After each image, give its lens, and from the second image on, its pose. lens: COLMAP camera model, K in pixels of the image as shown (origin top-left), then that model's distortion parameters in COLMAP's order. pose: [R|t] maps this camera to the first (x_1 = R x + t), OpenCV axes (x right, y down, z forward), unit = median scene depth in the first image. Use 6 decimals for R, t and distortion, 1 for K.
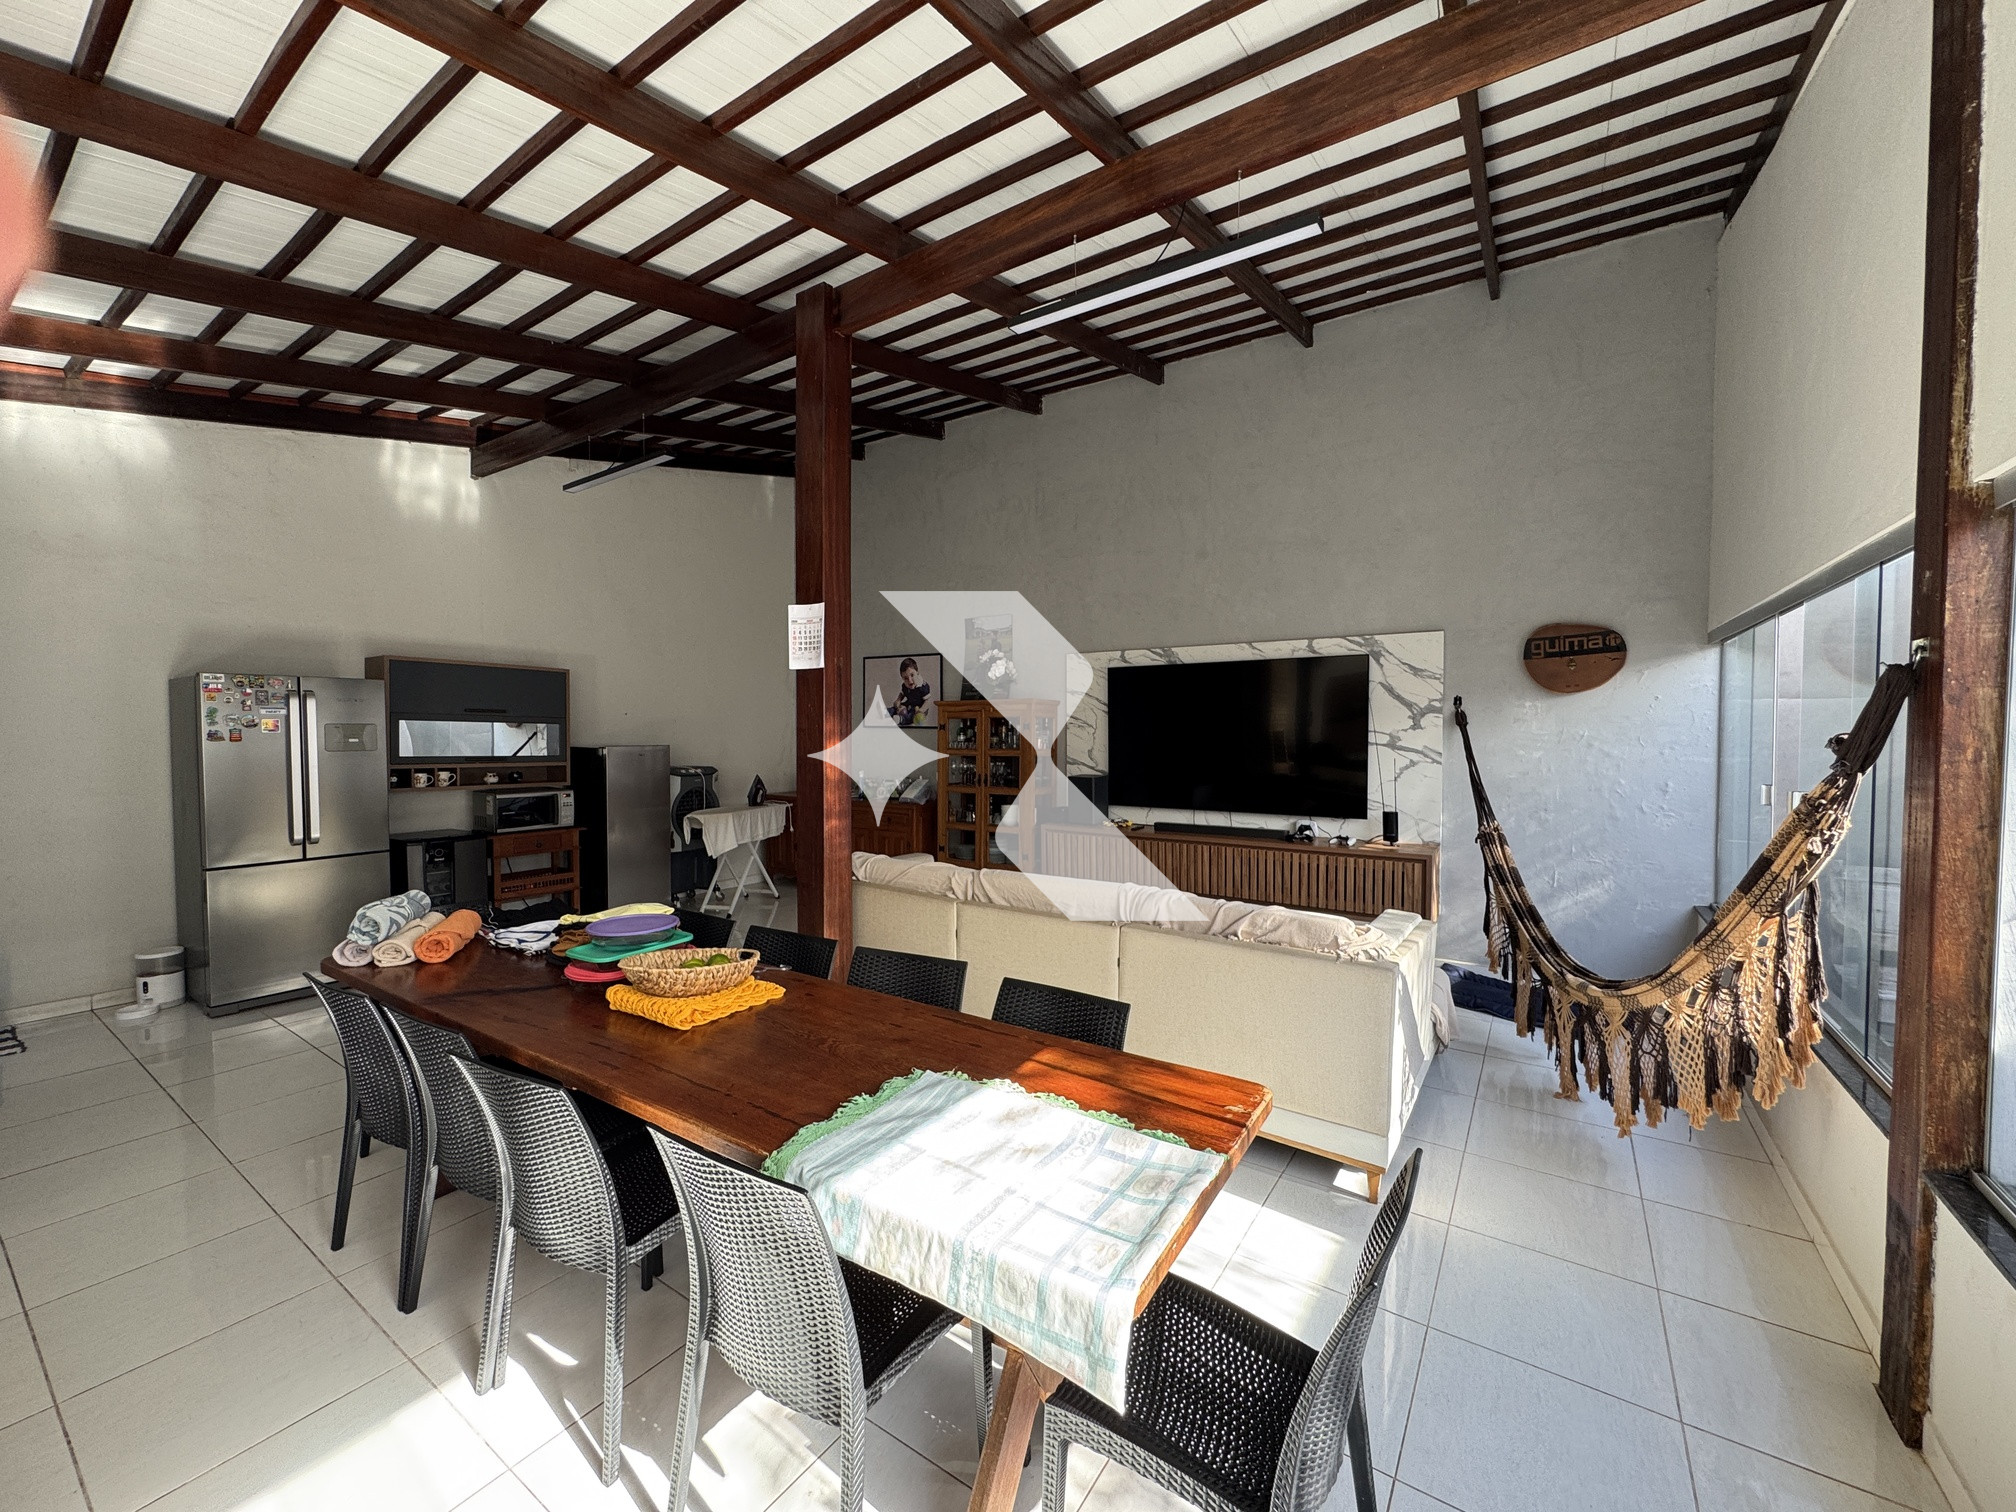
lens RADIAL K [[804.8, 0, 1008.0], [0, 804.8, 756.0], [0, 0, 1]] dist [-0.000498, -0.000250]
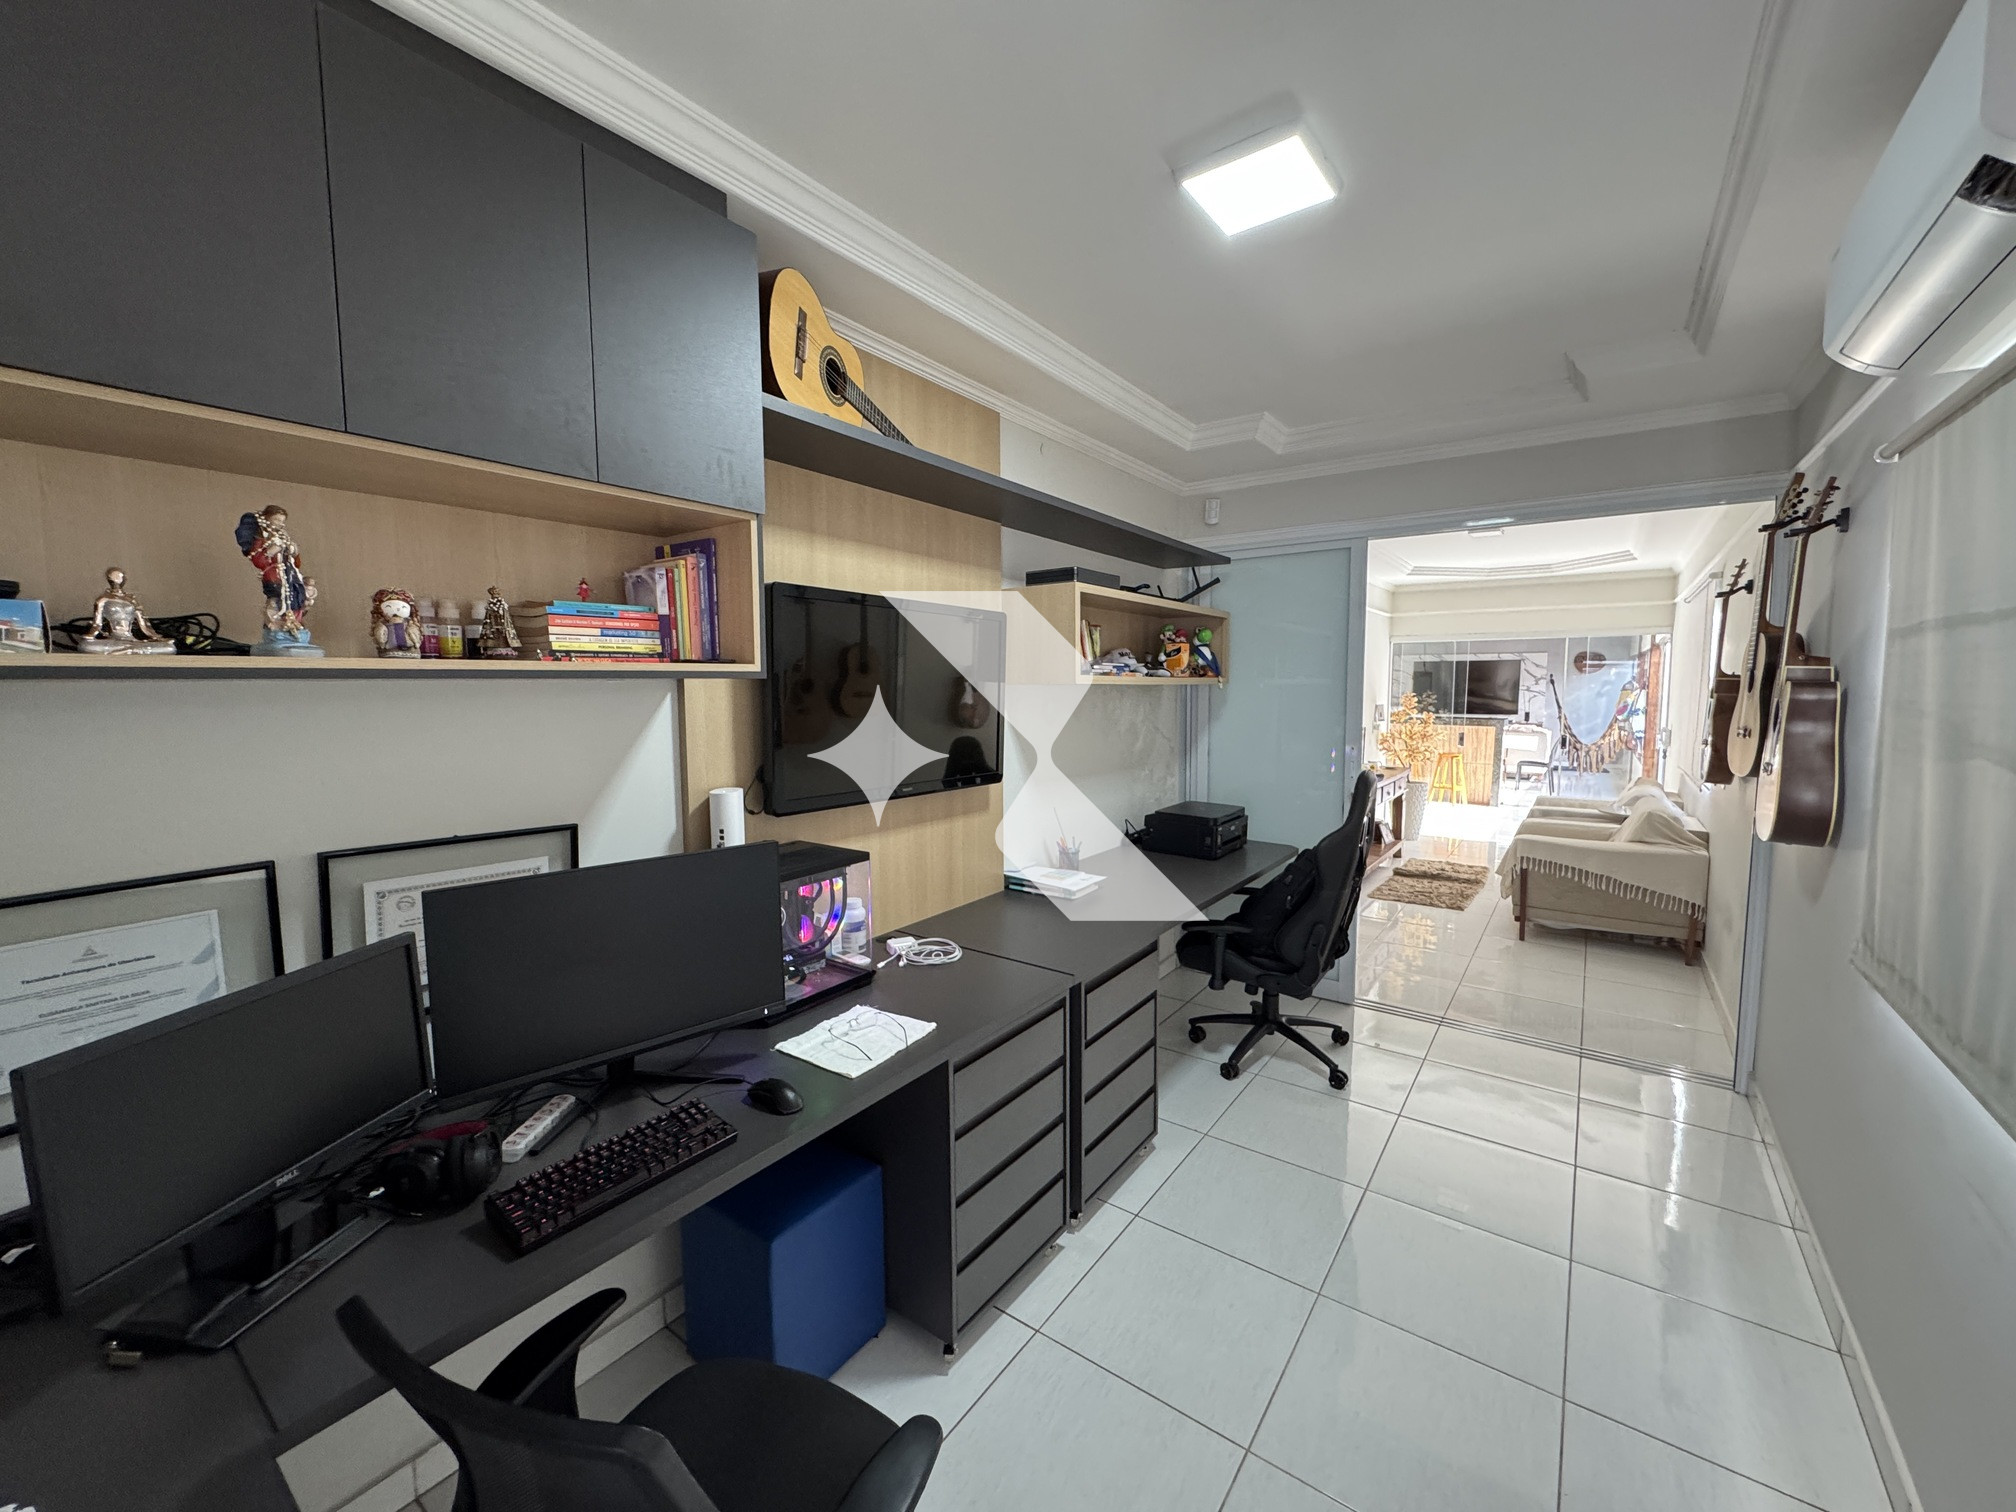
lens RADIAL K [[804.8, 0, 1008.0], [0, 804.8, 756.0], [0, 0, 1]] dist [-0.000498, -0.000250]
pose [[0.999255, 0.000076, -0.038599, -1.350917], [0.002159, 0.998322, 0.057875, 0.054631], [0.038538, -0.057915, 0.997577, -2.093658]]
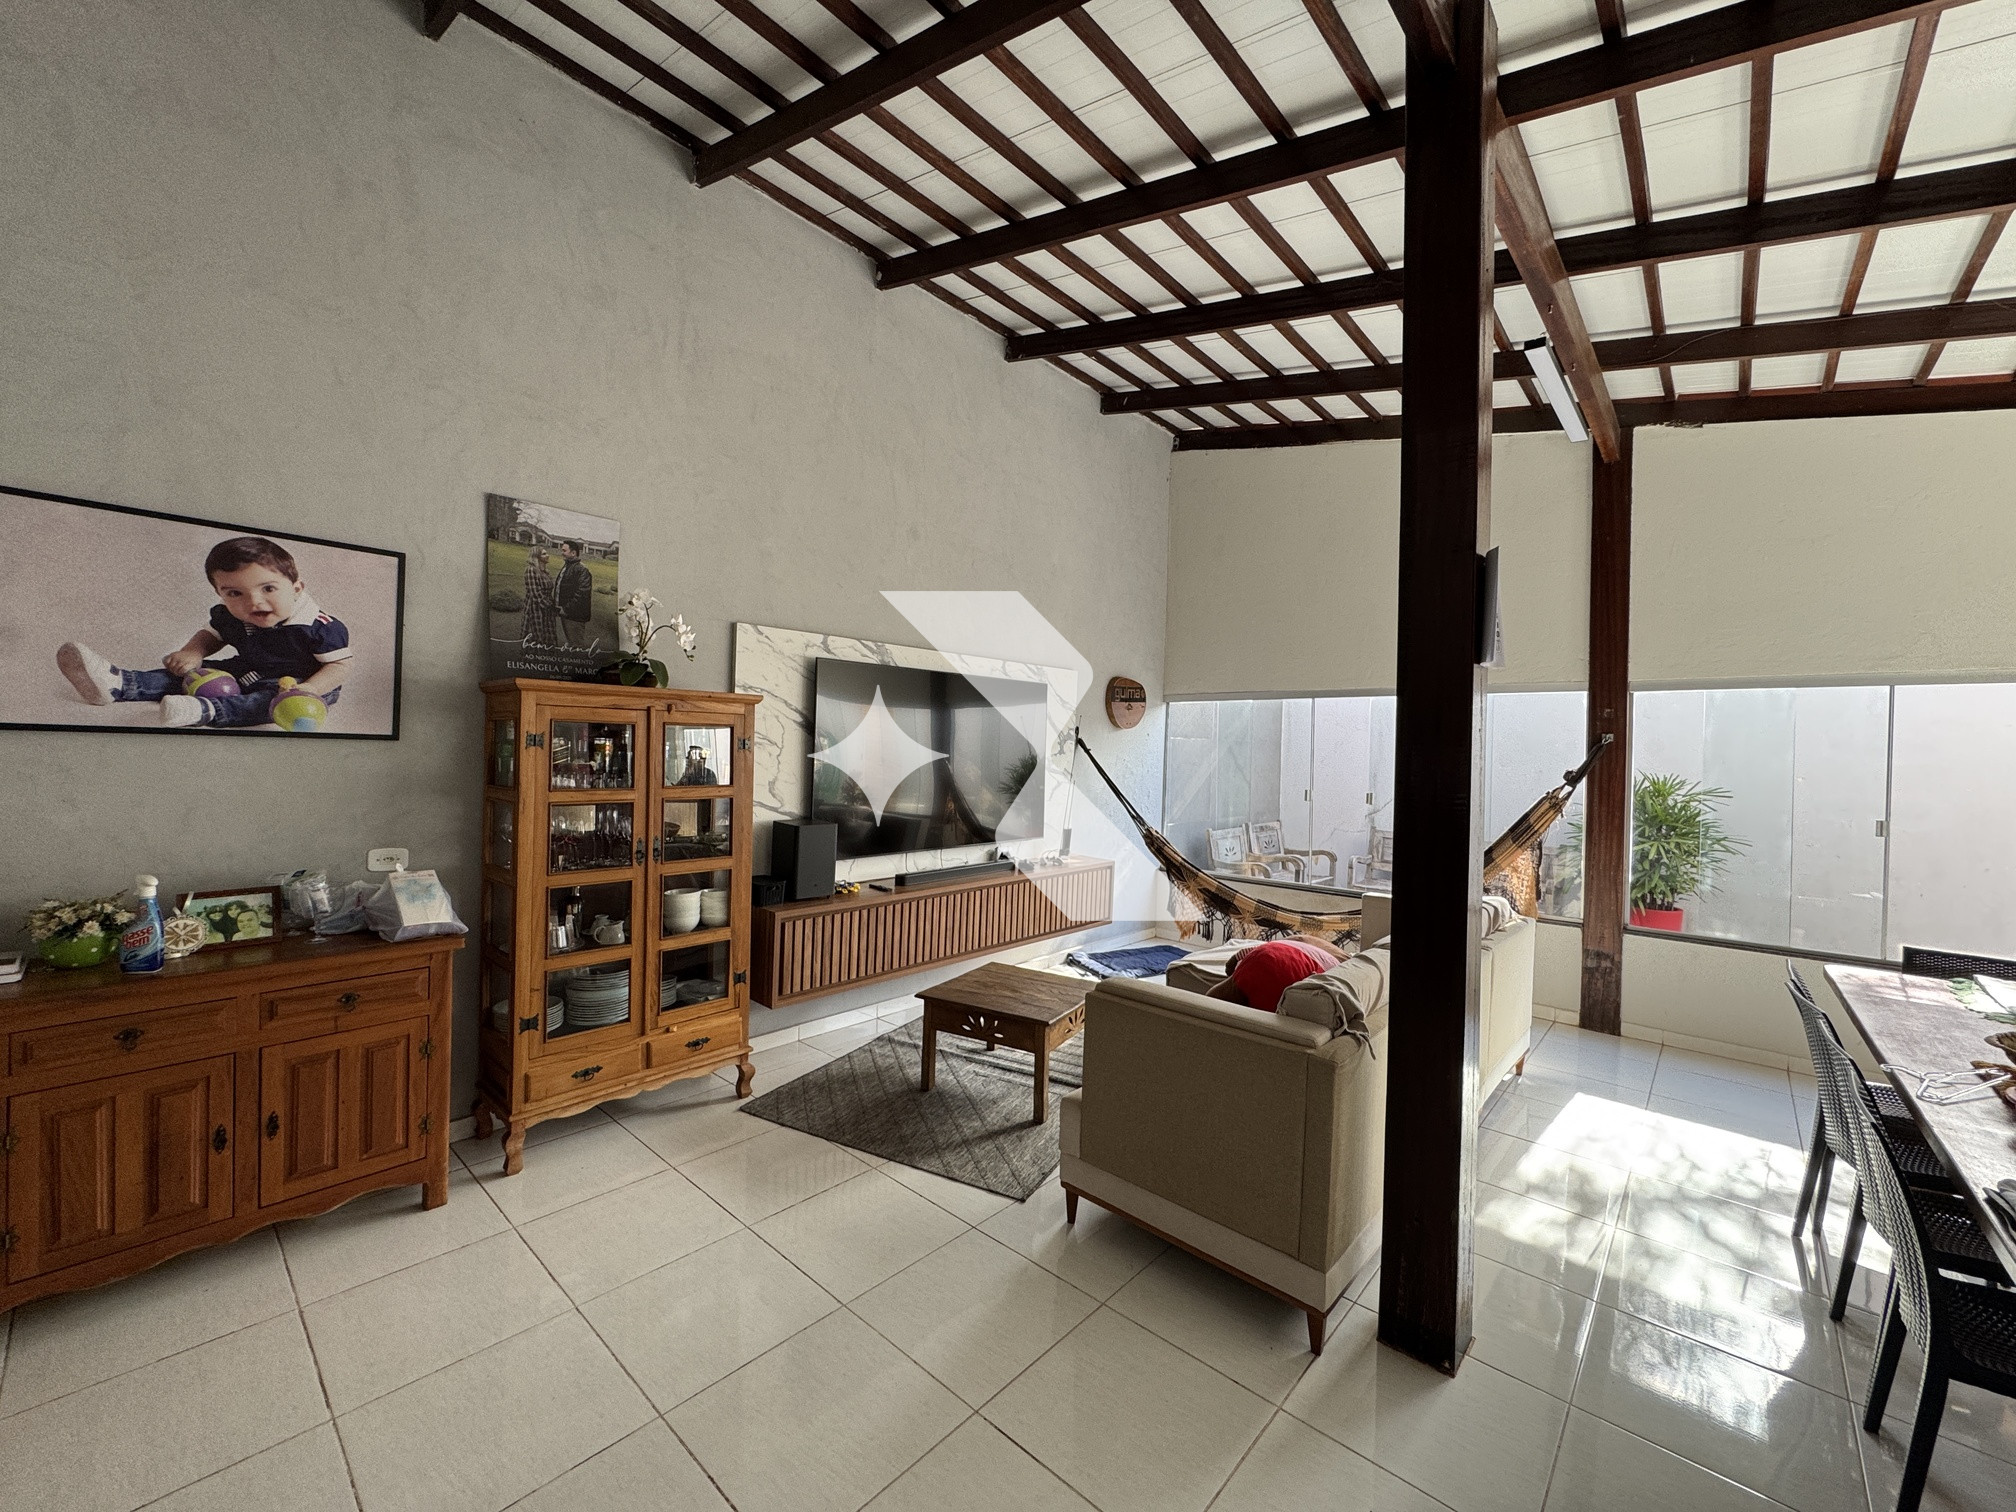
lens RADIAL K [[804.8, 0, 1008.0], [0, 804.8, 756.0], [0, 0, 1]] dist [-0.000498, -0.000250]
pose [[0.141445, -0.006184, 0.989927, -0.613634], [0.008102, 0.999954, 0.005089, -0.036135], [-0.989913, 0.007300, 0.141488, 0.896781]]
